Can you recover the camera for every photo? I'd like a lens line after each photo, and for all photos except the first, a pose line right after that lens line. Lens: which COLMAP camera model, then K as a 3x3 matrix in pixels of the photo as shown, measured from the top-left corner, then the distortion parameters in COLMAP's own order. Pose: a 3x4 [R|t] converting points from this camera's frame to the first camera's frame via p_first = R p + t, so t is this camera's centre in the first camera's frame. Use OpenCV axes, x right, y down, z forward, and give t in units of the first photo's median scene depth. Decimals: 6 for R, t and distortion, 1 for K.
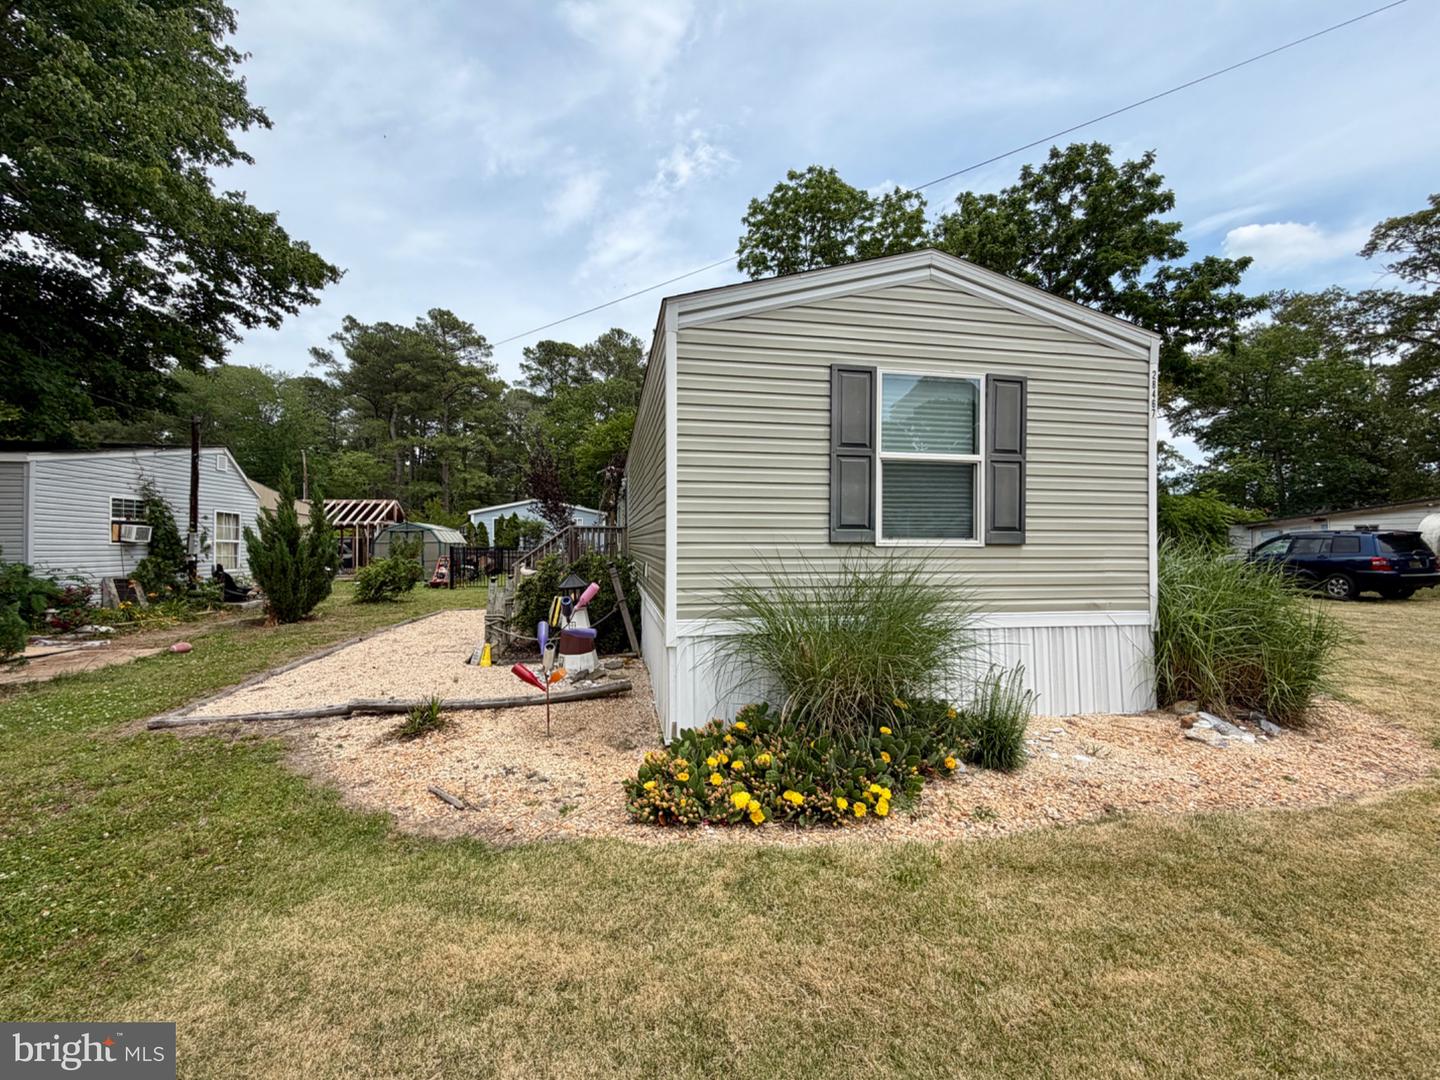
lens RADIAL K [[592.9, 0, 720.0], [0, 592.9, 540.0], [0, 0, 1]] dist [0.000706, 0.001421]
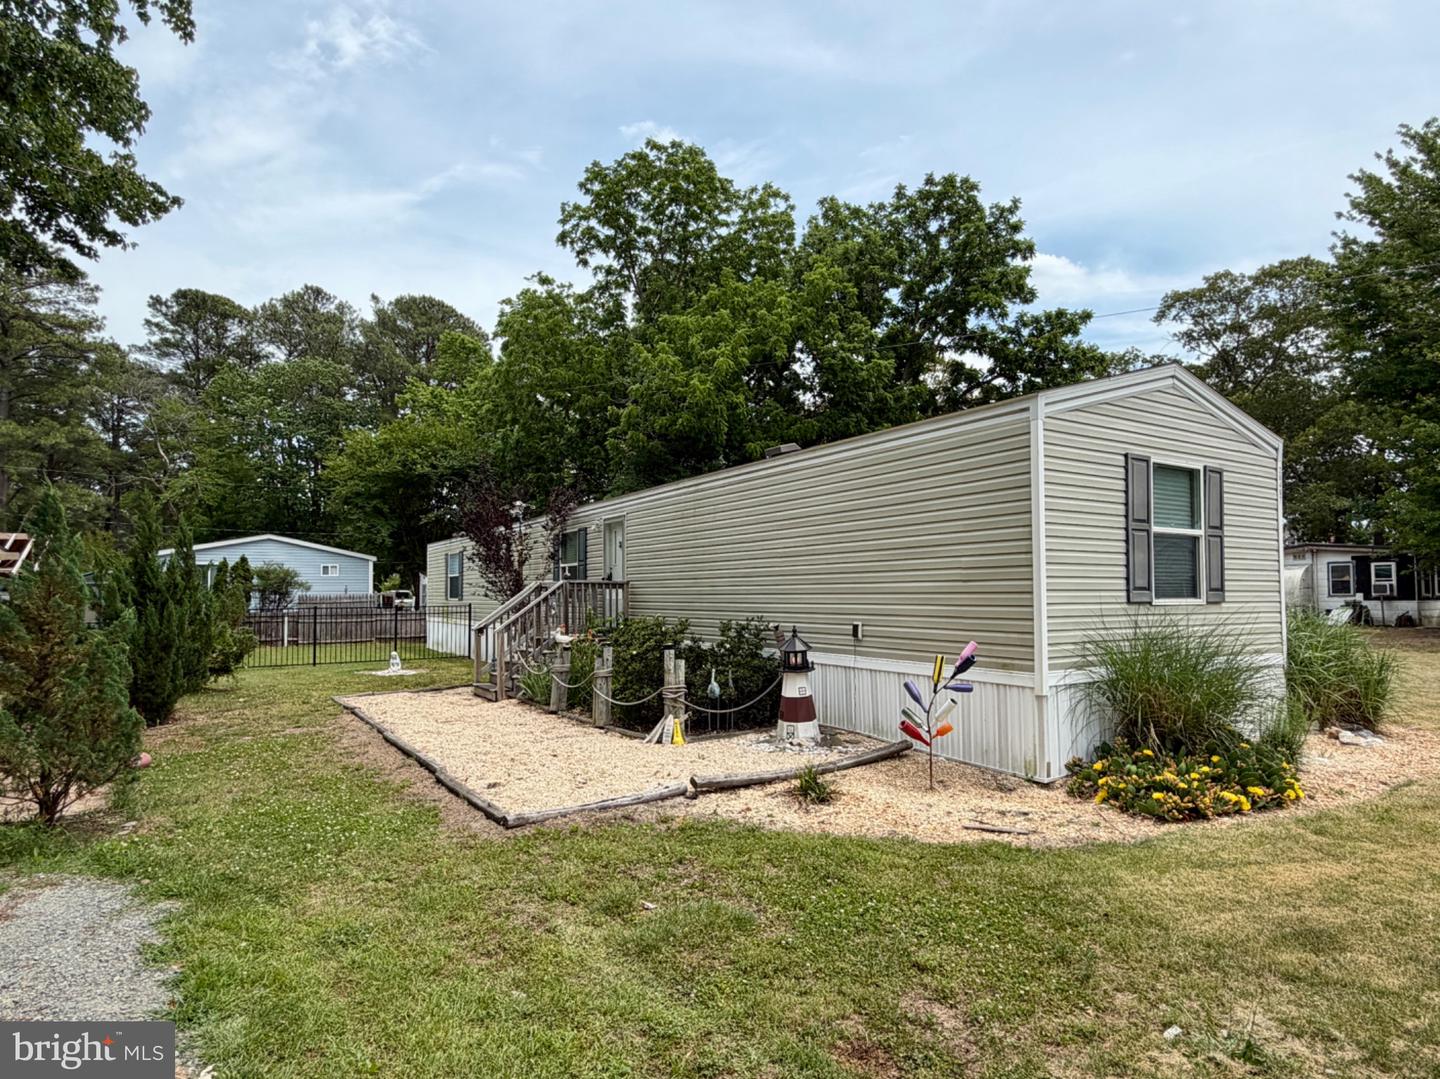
lens RADIAL K [[795.5, 0, 717.6], [0, 795.5, 565.9], [0, 0, 1]] dist [-0.005571, 0.000880]
pose [[0.934764, 0.007559, 0.355189, -0.195134], [0.004368, 0.999454, -0.032765, -0.003387], [-0.355243, 0.032179, 0.934220, -0.033246]]
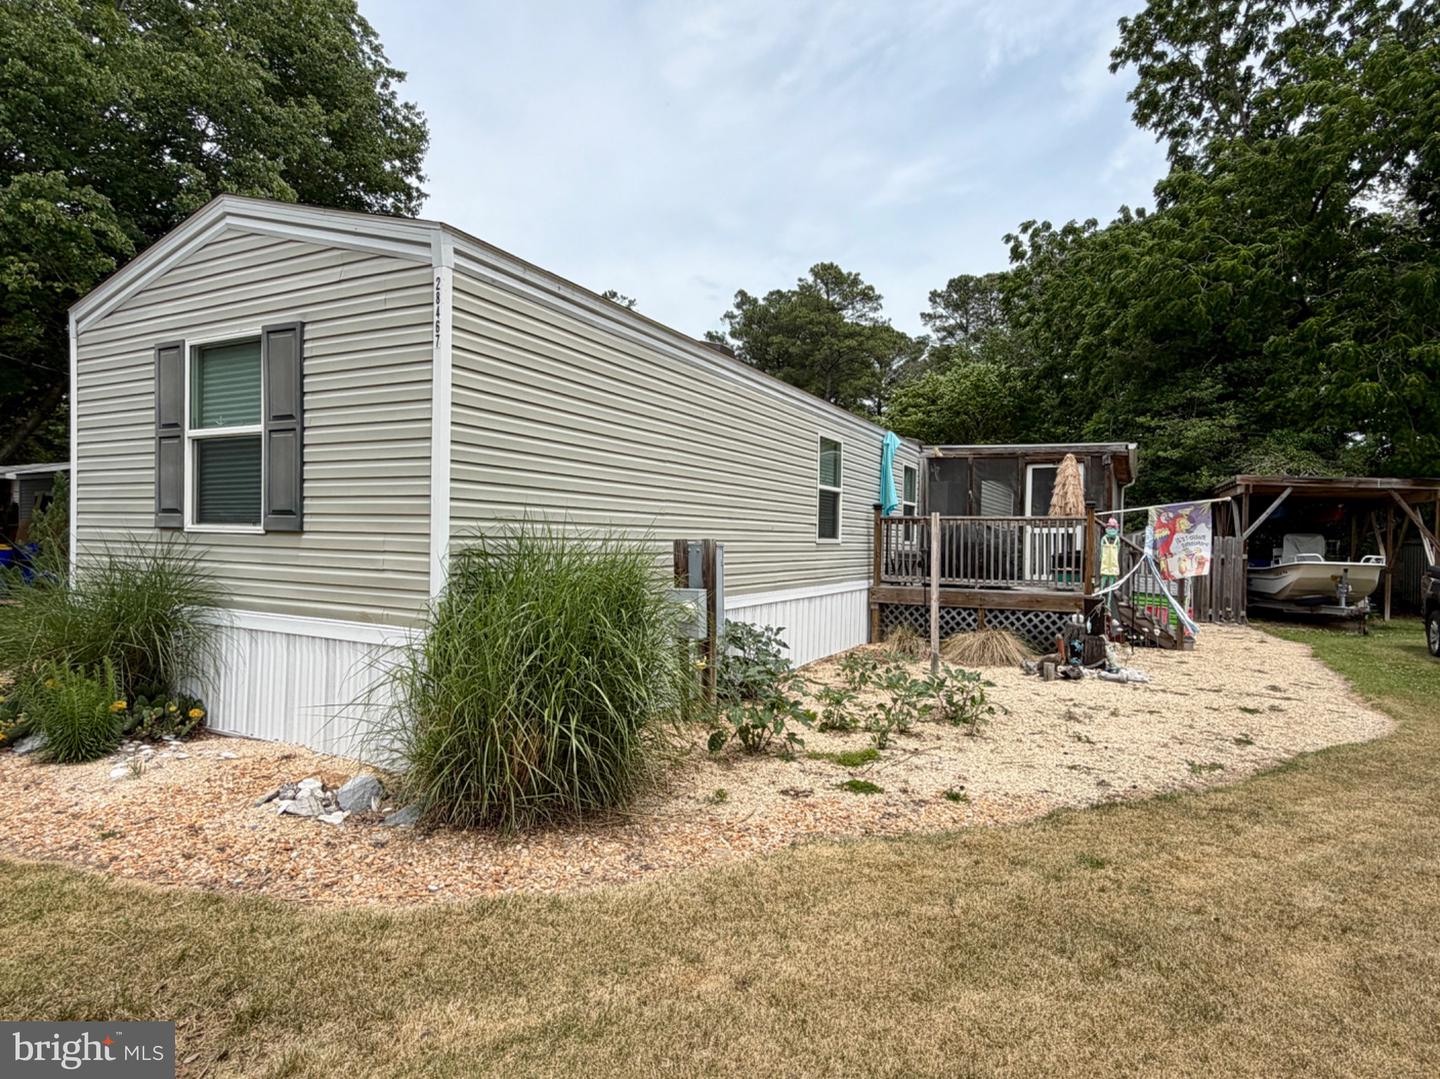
lens RADIAL K [[795.5, 0, 717.6], [0, 795.5, 565.9], [0, 0, 1]] dist [-0.005571, 0.000880]
pose [[0.789976, 0.033083, -0.612245, 0.293481], [-0.018098, 0.999366, 0.030650, 0.001898], [0.612871, -0.013132, 0.790074, 0.089732]]
